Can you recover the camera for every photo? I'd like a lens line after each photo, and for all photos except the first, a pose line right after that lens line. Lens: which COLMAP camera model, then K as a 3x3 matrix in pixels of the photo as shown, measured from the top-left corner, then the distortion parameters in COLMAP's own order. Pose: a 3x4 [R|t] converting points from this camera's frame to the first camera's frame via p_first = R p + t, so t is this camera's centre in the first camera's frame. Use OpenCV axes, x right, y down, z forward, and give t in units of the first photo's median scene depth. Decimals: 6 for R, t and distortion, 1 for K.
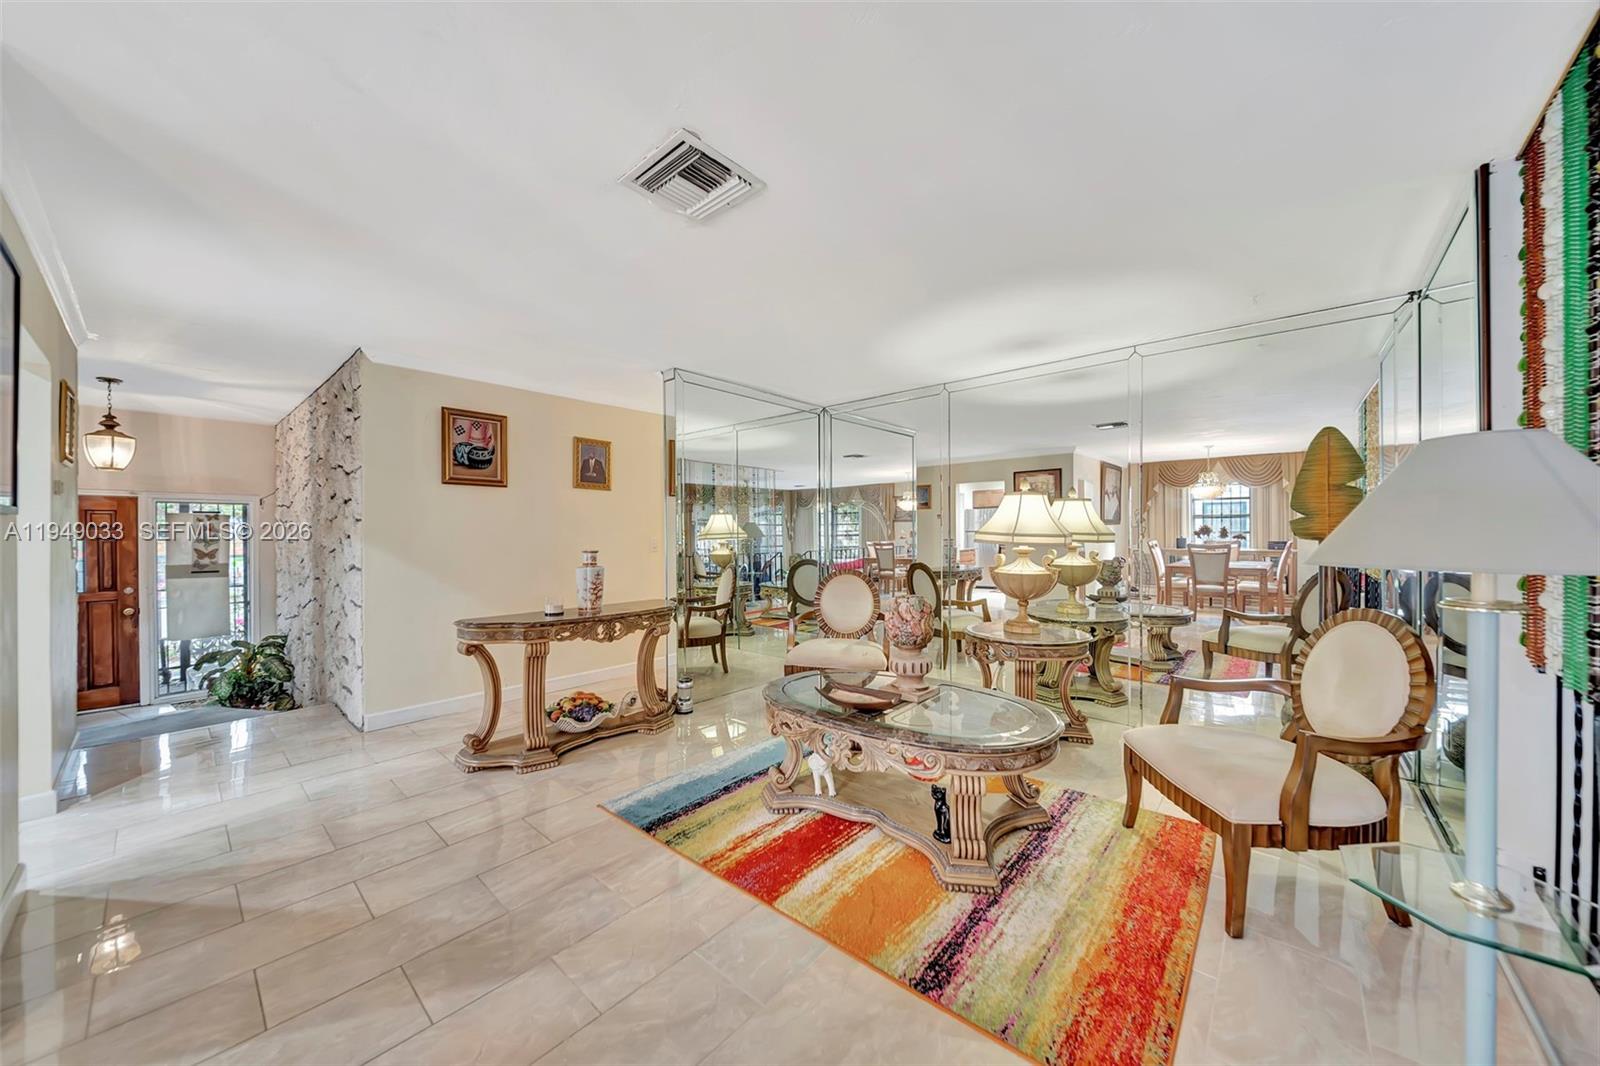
lens RADIAL K [[561.1, 0, 793.6], [0, 561.1, 532.1], [0, 0, 1]] dist [0.000621, -0.001878]
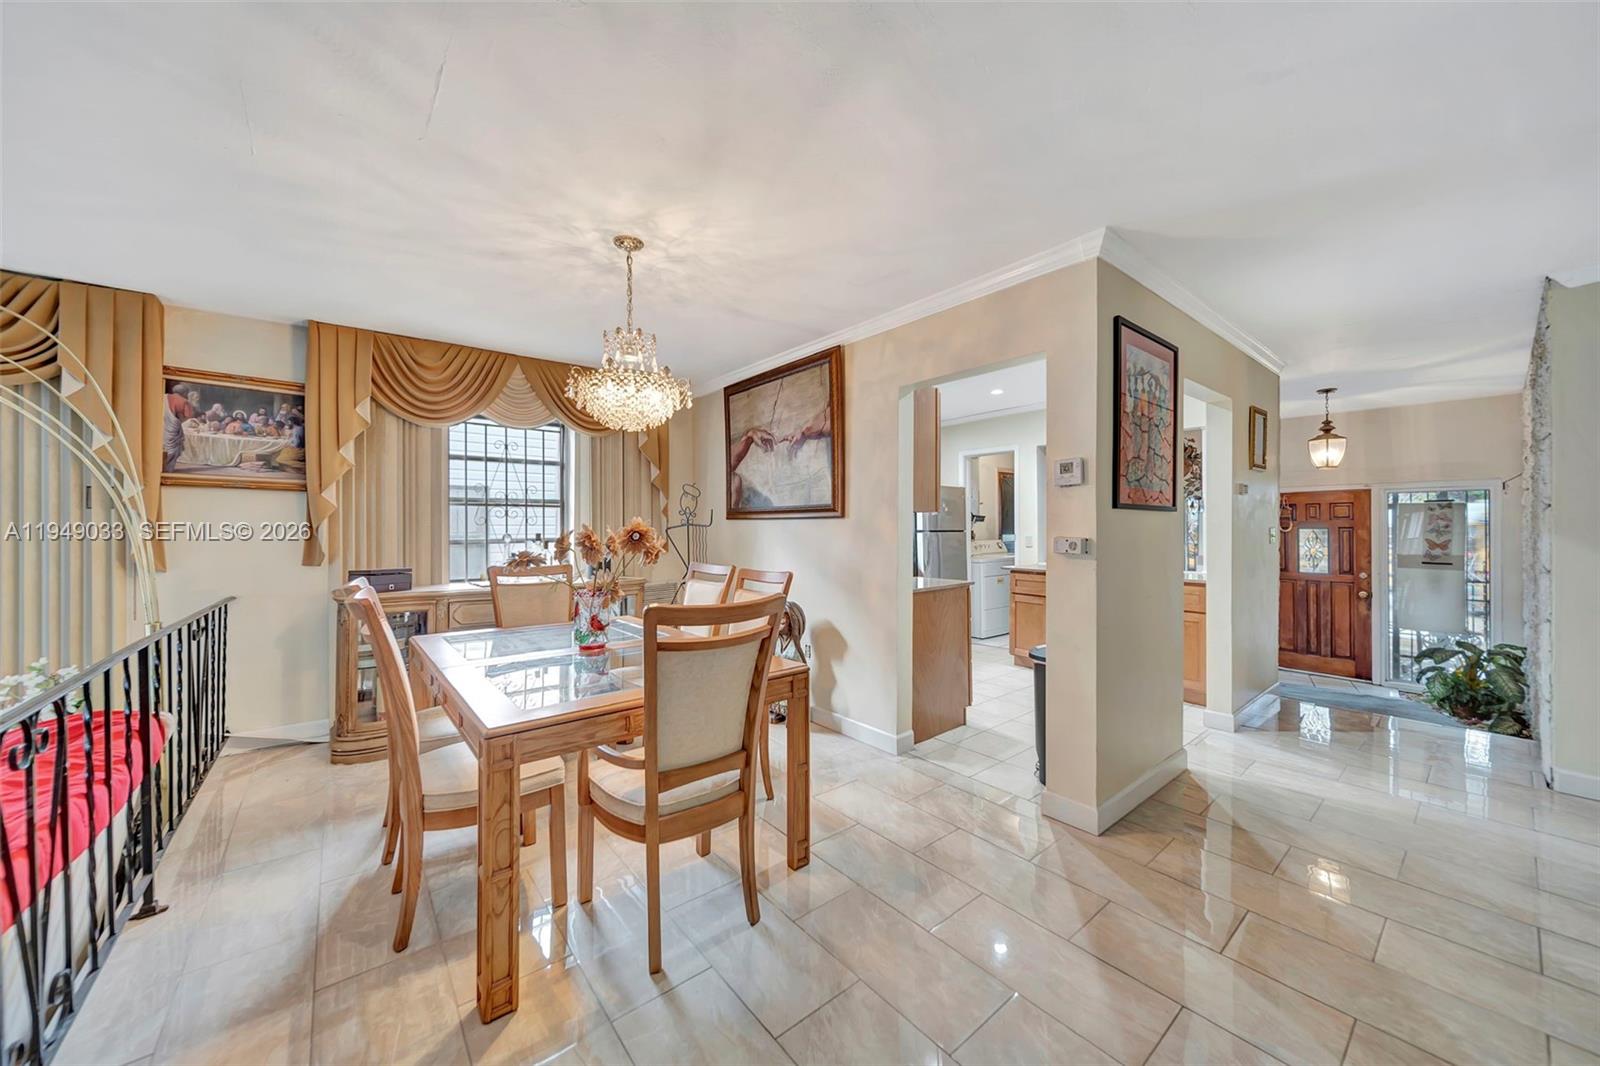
lens RADIAL K [[567.9, 0, 790.4], [0, 567.9, 537.6], [0, 0, 1]] dist [0.001657, -0.001921]
pose [[-0.175259, 0.023618, -0.984239, 0.099538], [0.005199, 0.999720, 0.023064, -0.001161], [0.984509, -0.001075, -0.175333, 0.091991]]
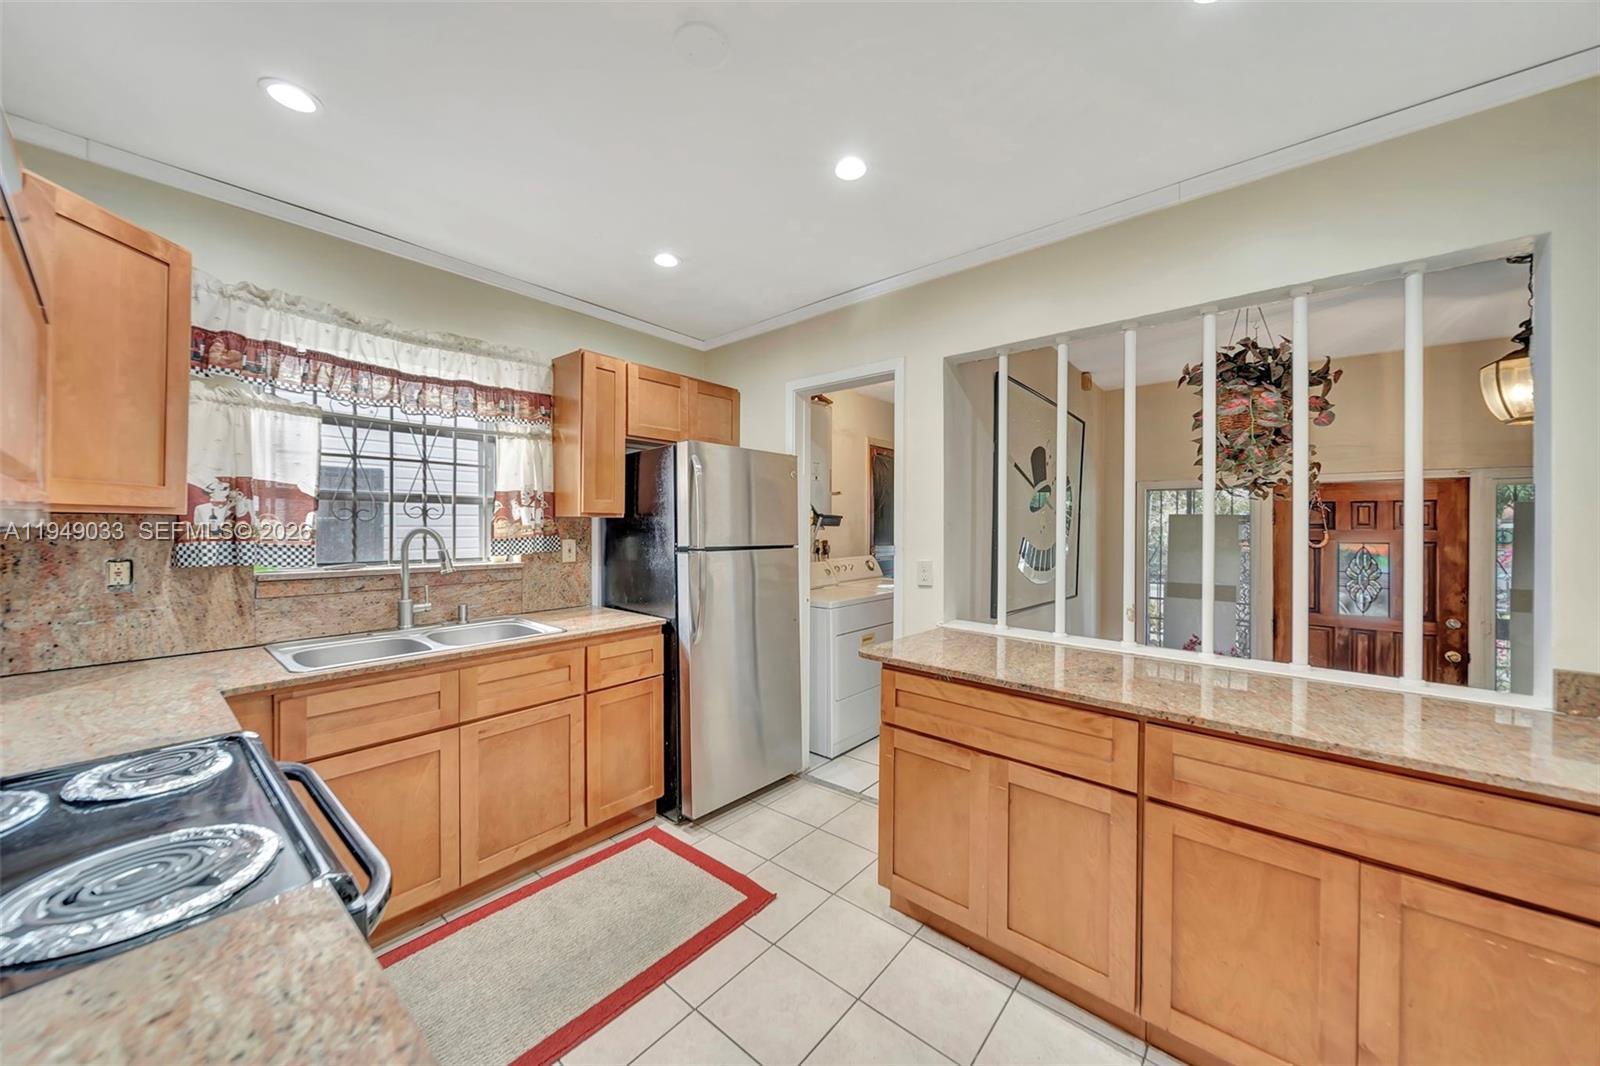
lens RADIAL K [[567.9, 0, 790.4], [0, 567.9, 537.6], [0, 0, 1]] dist [0.001657, -0.001921]
pose [[0.019067, 0.028156, -0.999422, -0.554676], [-0.004008, 0.999598, 0.028084, -0.010250], [0.999810, 0.003470, 0.019172, 0.224389]]
